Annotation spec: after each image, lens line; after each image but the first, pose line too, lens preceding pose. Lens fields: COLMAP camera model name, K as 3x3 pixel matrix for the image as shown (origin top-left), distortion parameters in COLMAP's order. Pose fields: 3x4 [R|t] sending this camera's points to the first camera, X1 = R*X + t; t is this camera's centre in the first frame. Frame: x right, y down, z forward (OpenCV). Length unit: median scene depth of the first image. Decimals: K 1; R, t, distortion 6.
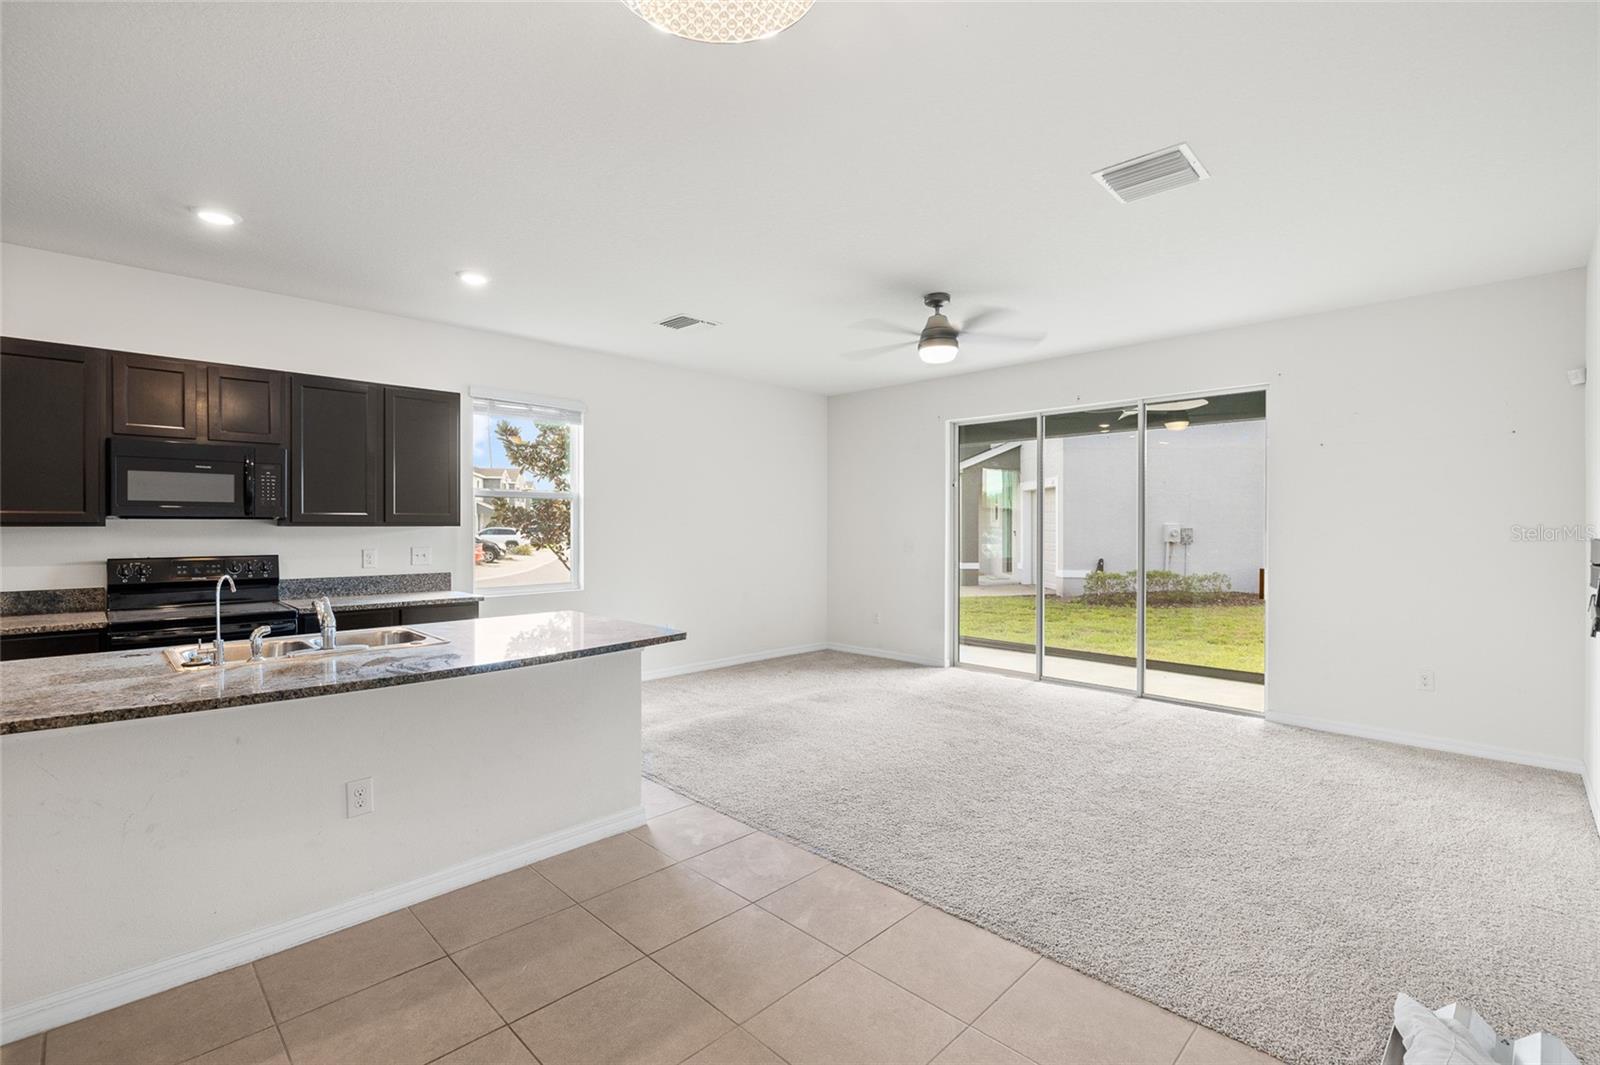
lens RADIAL K [[721.0, 0, 799.4], [0, 721.0, 528.7], [0, 0, 1]] dist [-0.002715, 0.000912]
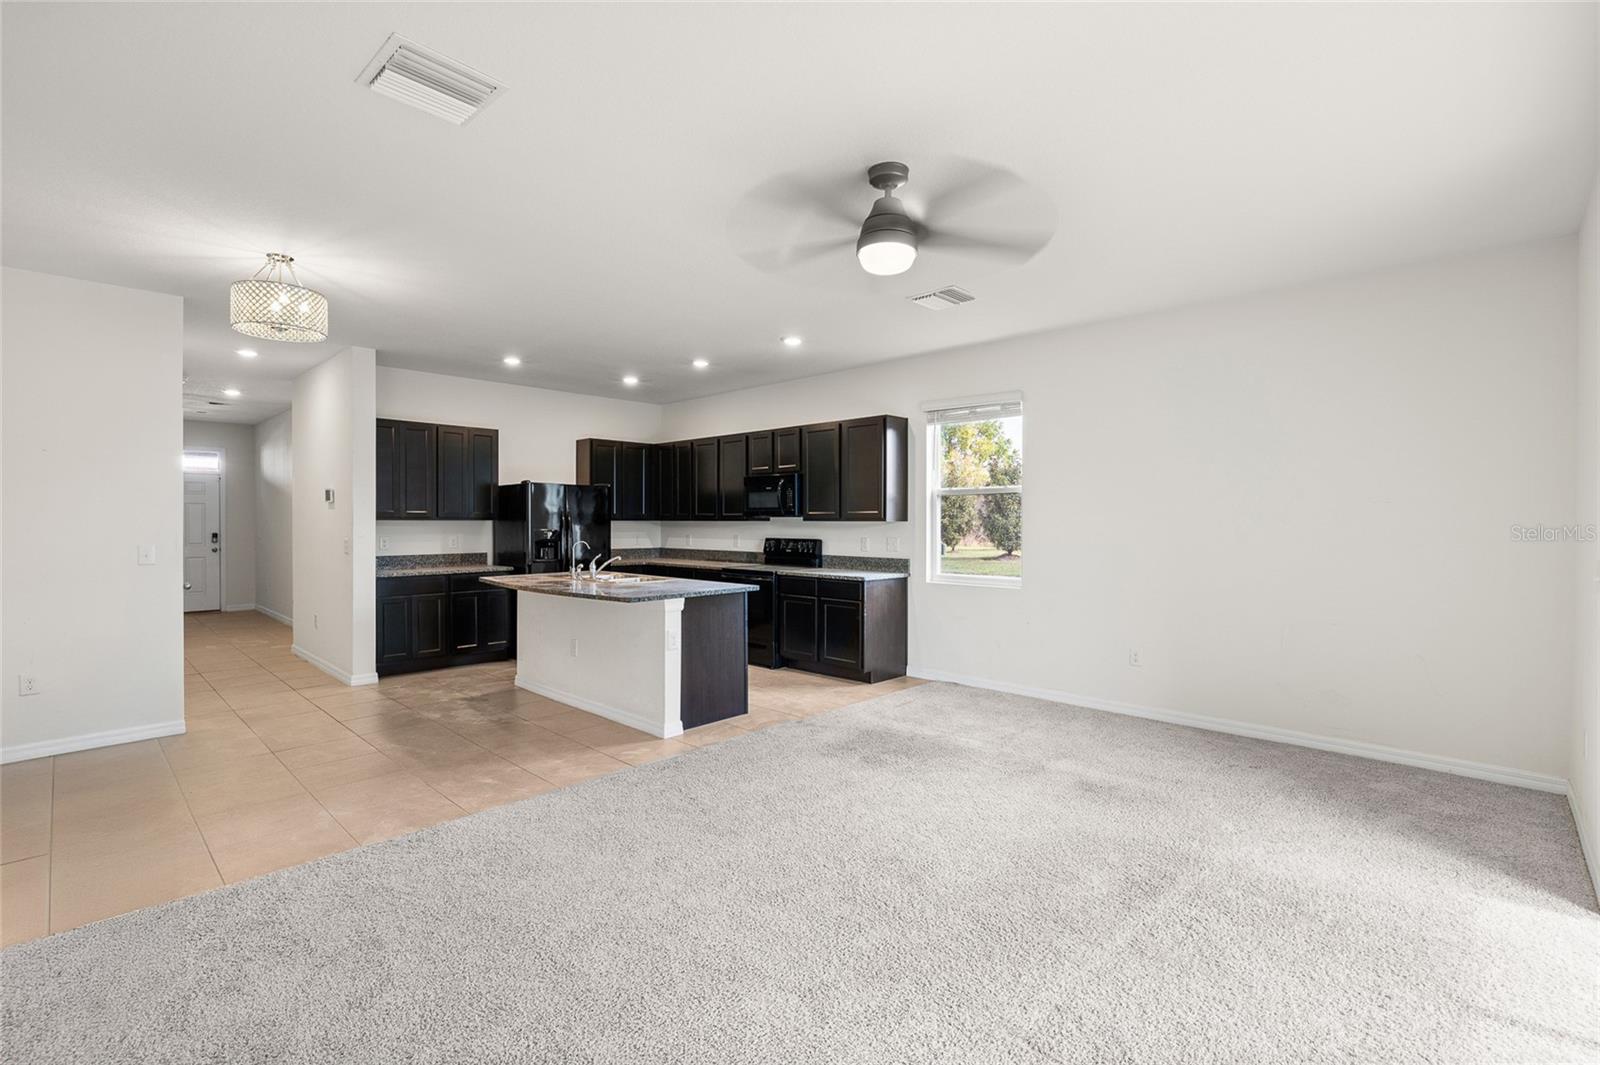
lens RADIAL K [[721.0, 0, 800.1], [0, 721.0, 529.6], [0, 0, 1]] dist [-0.002715, 0.000912]
pose [[0.010974, 0.013167, -0.999853, 0.945438], [-0.006335, 0.999894, 0.013098, -0.005663], [0.999920, 0.006190, 0.011056, 1.017444]]
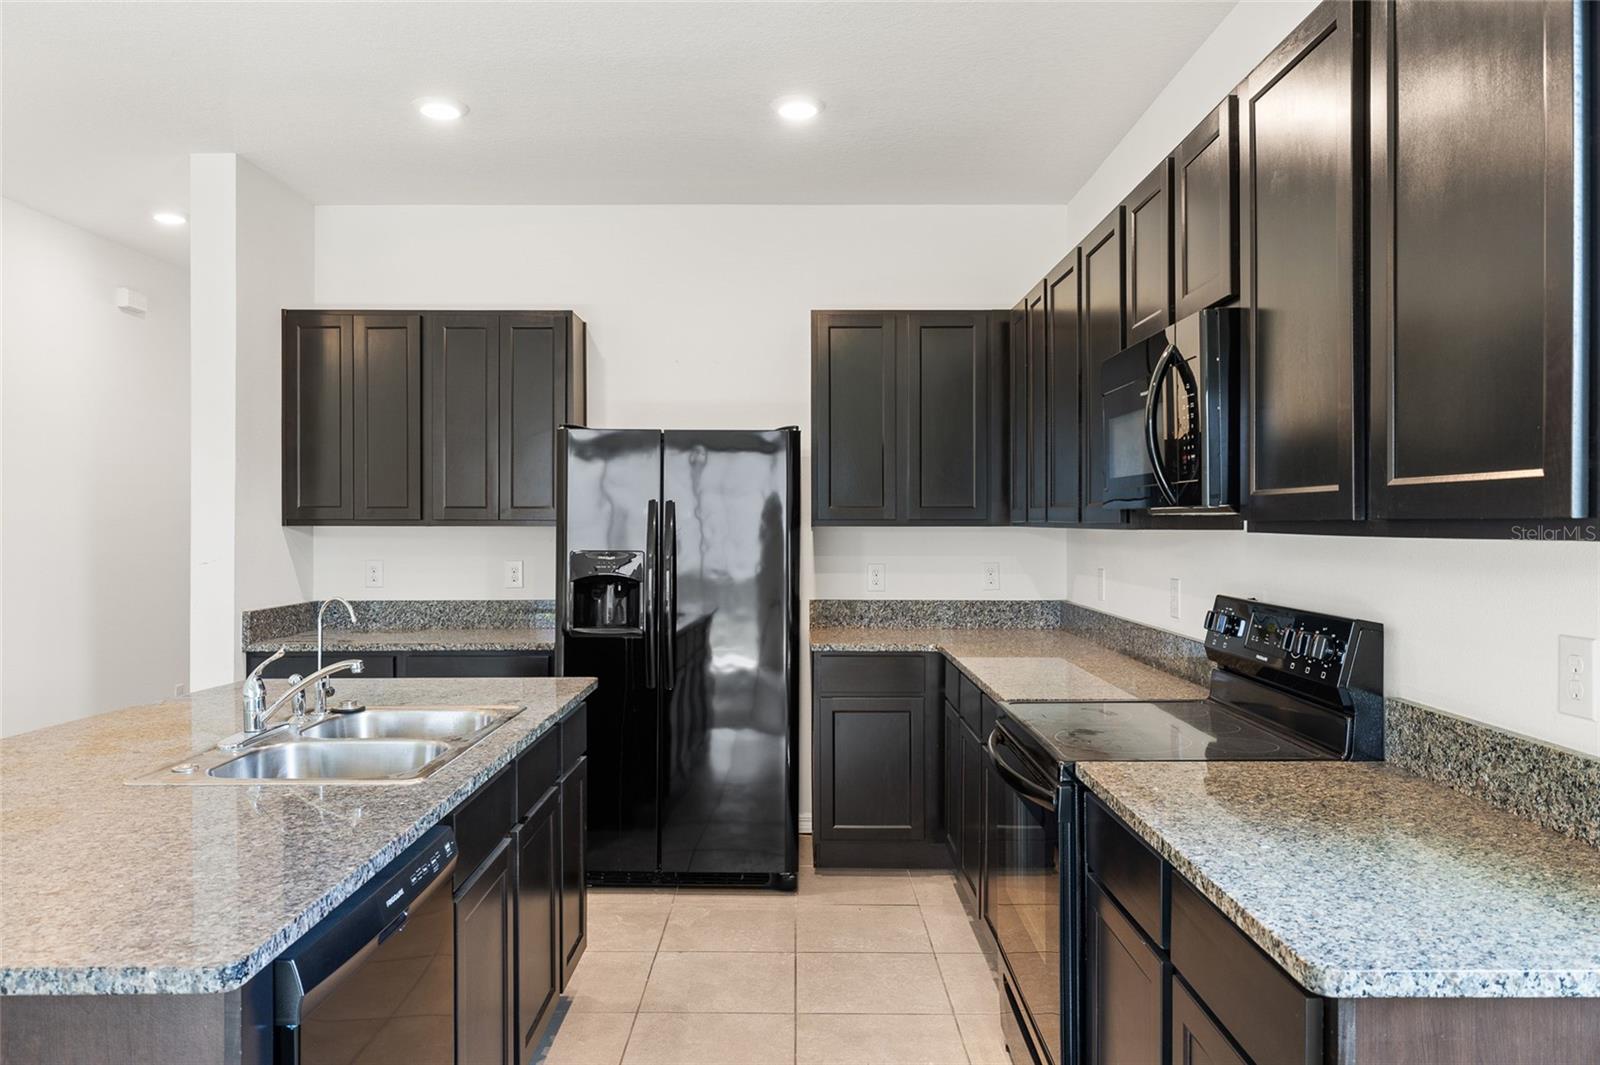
lens RADIAL K [[1111.8, 0, 799.0], [0, 1111.8, 522.3], [0, 0, 1]] dist [0.012198, -0.001178]
pose [[-0.714984, 0.000592, -0.699140, -0.206403], [-0.002505, 0.999991, 0.003409, -0.009064], [0.699136, 0.004189, -0.714976, 1.283629]]
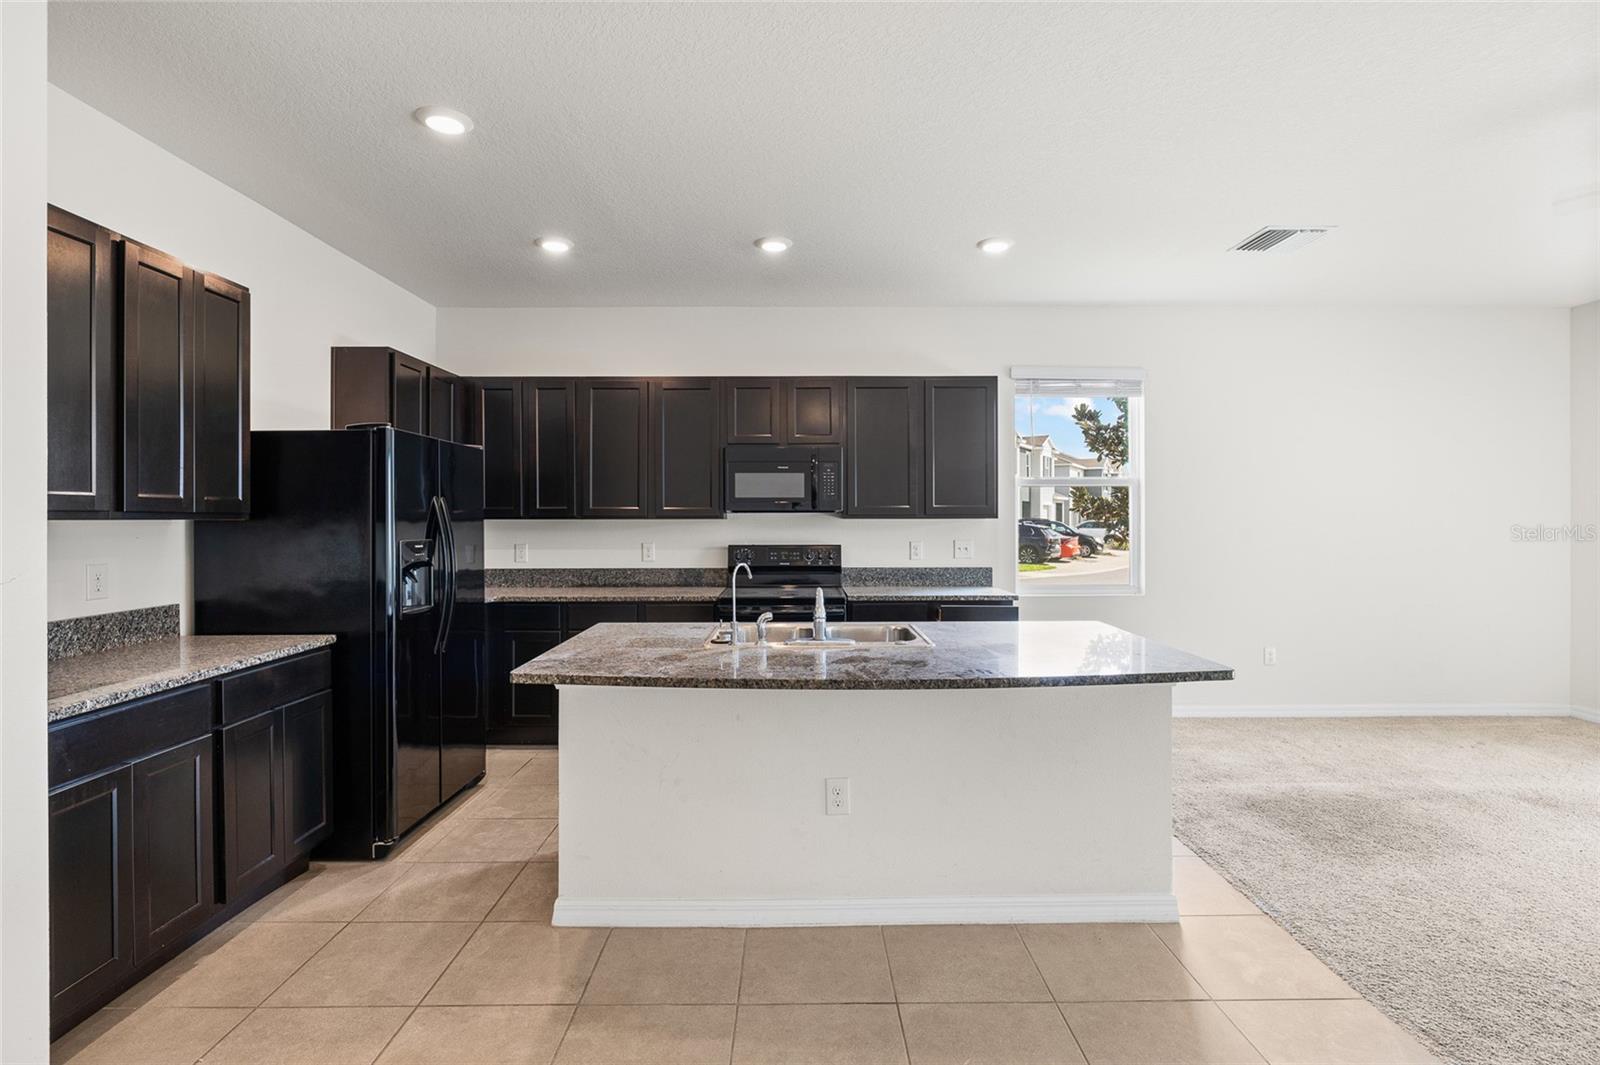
lens RADIAL K [[761.5, 0, 798.3], [0, 761.5, 520.4], [0, 0, 1]] dist [-0.006318, 0.001835]
pose [[0.712008, -0.000018, -0.702172, 0.045727], [-0.001291, 0.999998, -0.001335, 0.000939], [0.702170, 0.001857, 0.712006, 0.142547]]
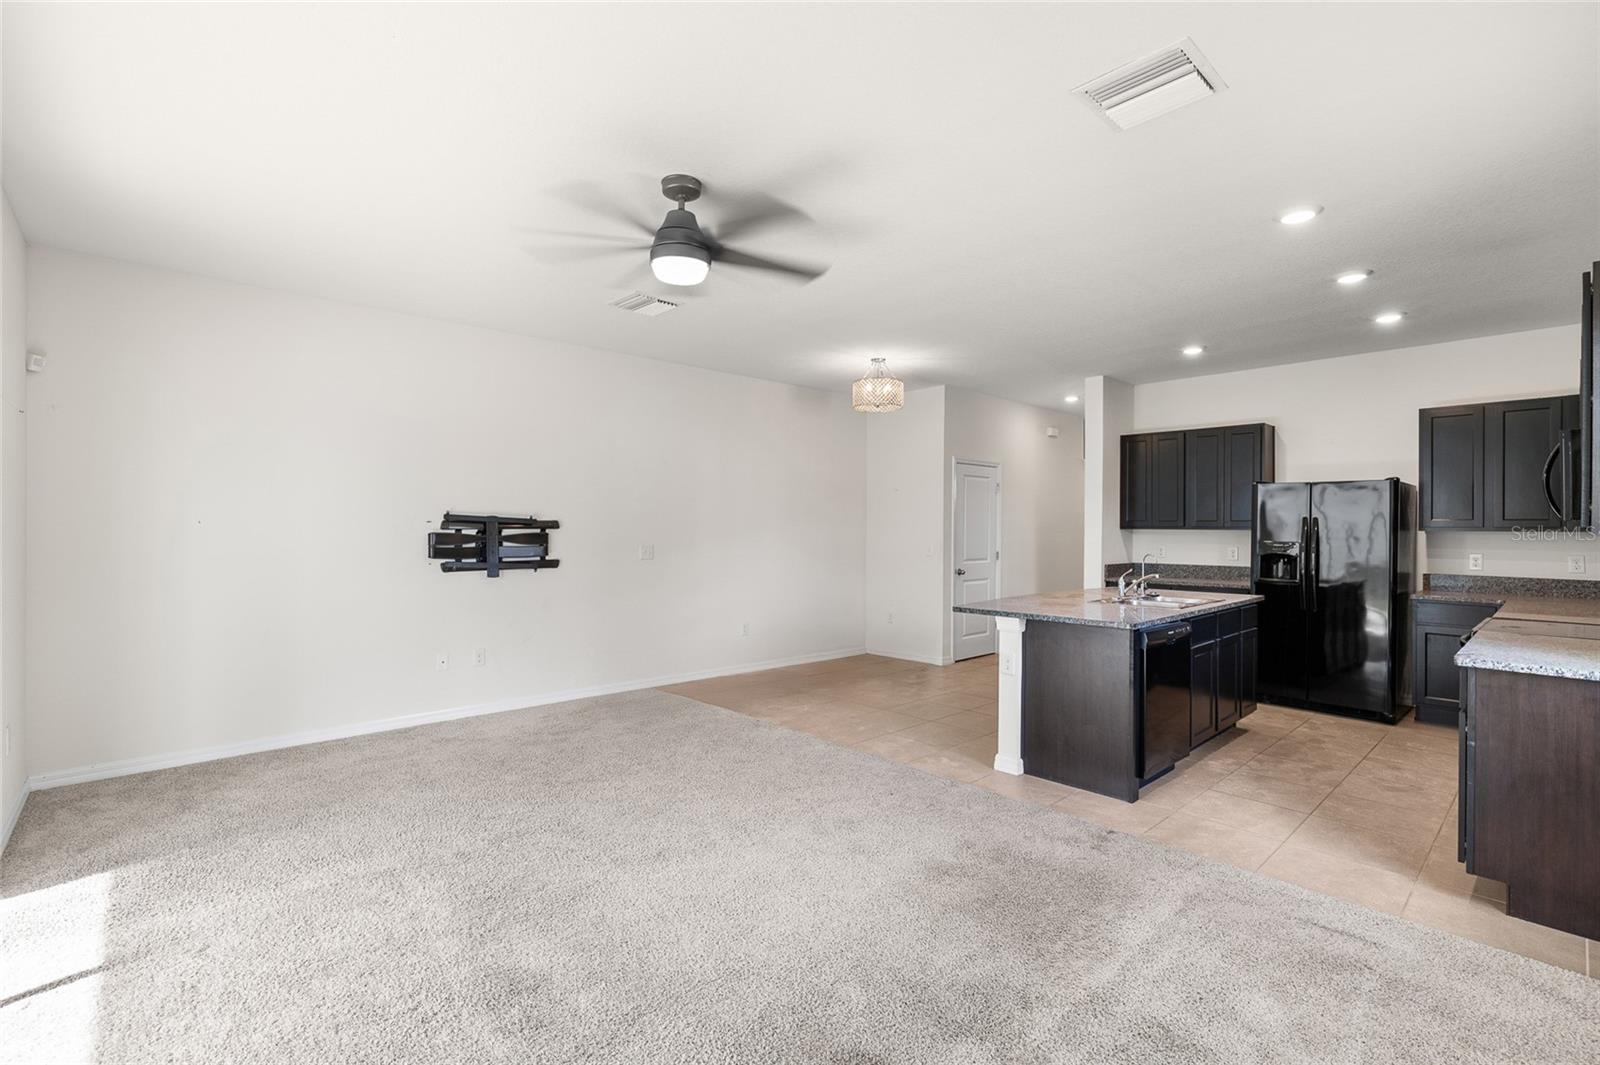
lens RADIAL K [[721.0, 0, 801.5], [0, 721.0, 526.5], [0, 0, 1]] dist [-0.002715, 0.000912]
pose [[-0.998866, -0.005501, 0.047288, 0.050256], [-0.005340, 0.999980, 0.003525, -0.008091], [-0.047306, 0.003269, -0.998875, 1.846388]]
